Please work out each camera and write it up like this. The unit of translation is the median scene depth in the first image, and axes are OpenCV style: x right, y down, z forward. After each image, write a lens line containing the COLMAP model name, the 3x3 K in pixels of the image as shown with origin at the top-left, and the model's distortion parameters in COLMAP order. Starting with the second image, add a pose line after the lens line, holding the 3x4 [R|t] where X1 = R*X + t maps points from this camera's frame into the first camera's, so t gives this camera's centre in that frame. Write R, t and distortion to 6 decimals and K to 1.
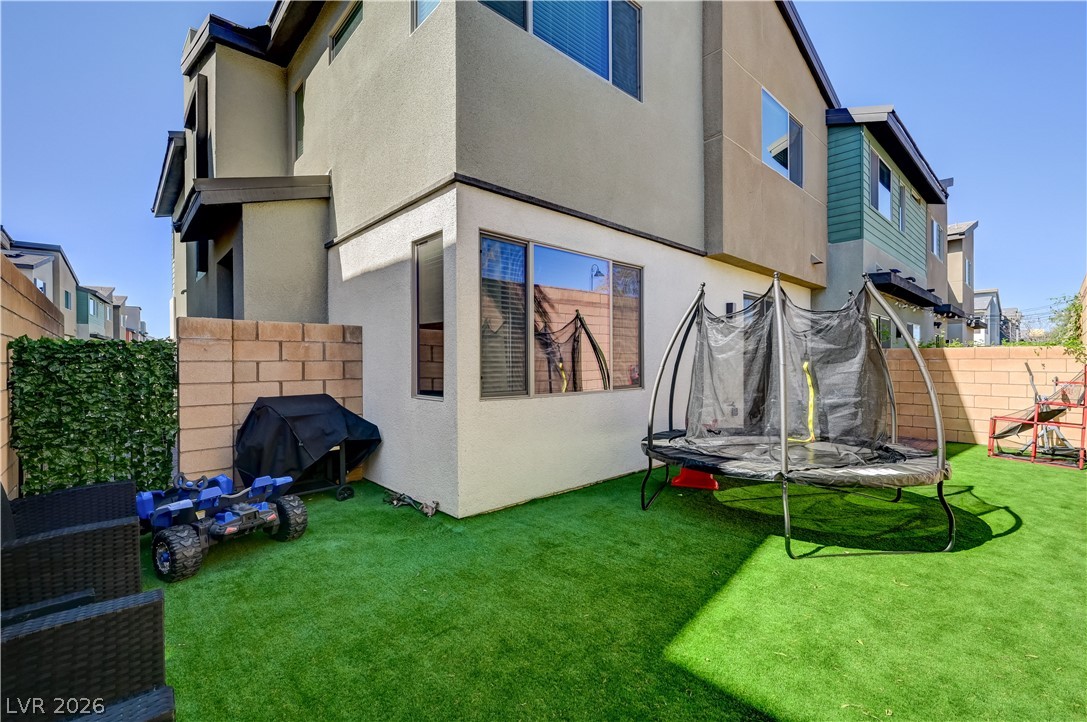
lens RADIAL K [[470.0, 0, 549.3], [0, 470.0, 360.2], [0, 0, 1]] dist [-0.000925, 0.000261]
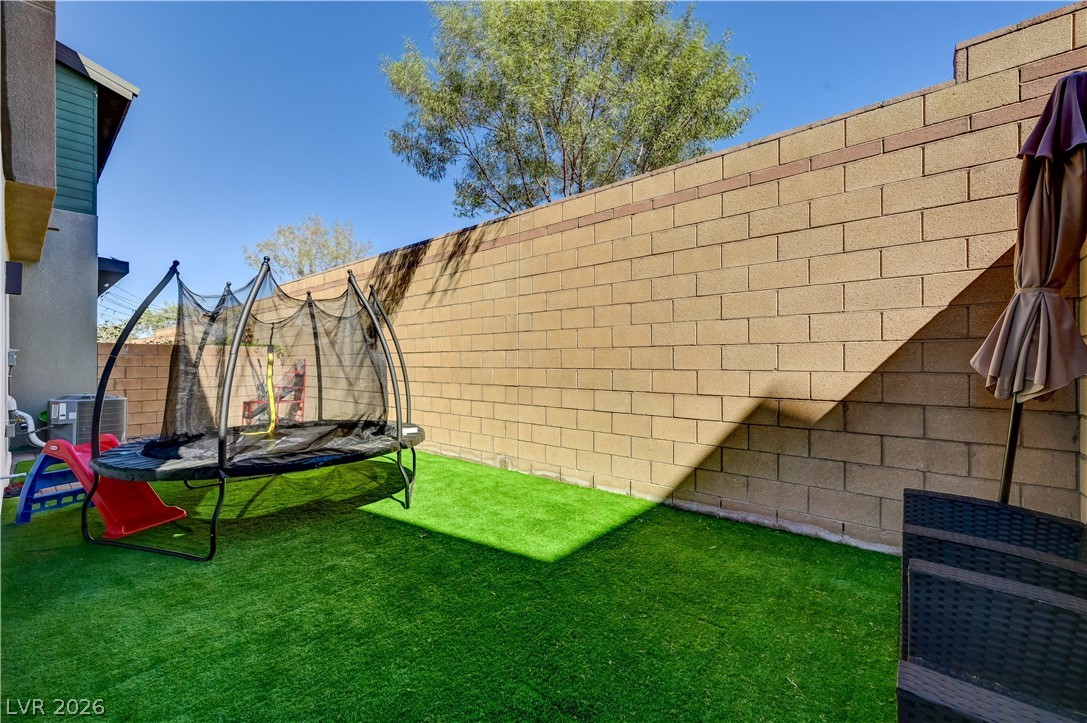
lens RADIAL K [[432.7, 0, 549.4], [0, 432.7, 358.9], [0, 0, 1]] dist [0.002623, 0.000330]
pose [[-0.131053, 0.006286, 0.991355, -0.479130], [-0.004170, 0.999968, -0.006892, 0.016566], [-0.991367, -0.005037, -0.131023, 0.535871]]
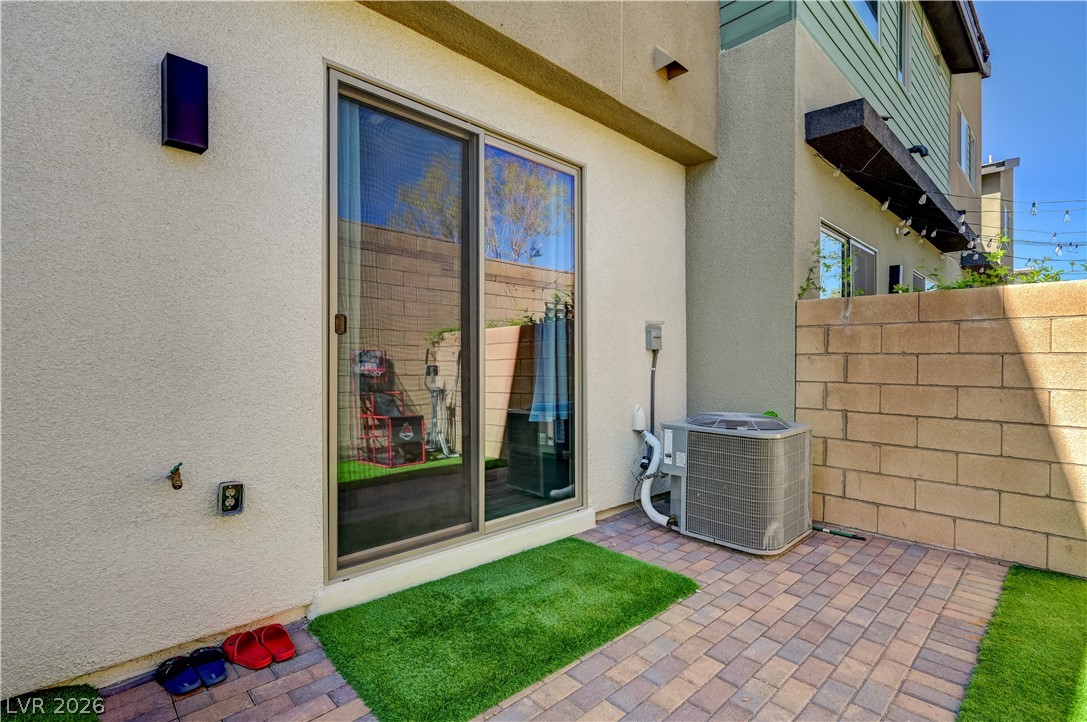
lens RADIAL K [[518.7, 0, 543.5], [0, 518.7, 361.0], [0, 0, 1]] dist [-0.002151, -0.000333]
pose [[0.999797, 0.007862, 0.018530, 0.892808], [-0.007920, 0.999964, 0.003016, 0.053315], [-0.018505, -0.003162, 0.999824, 1.130200]]
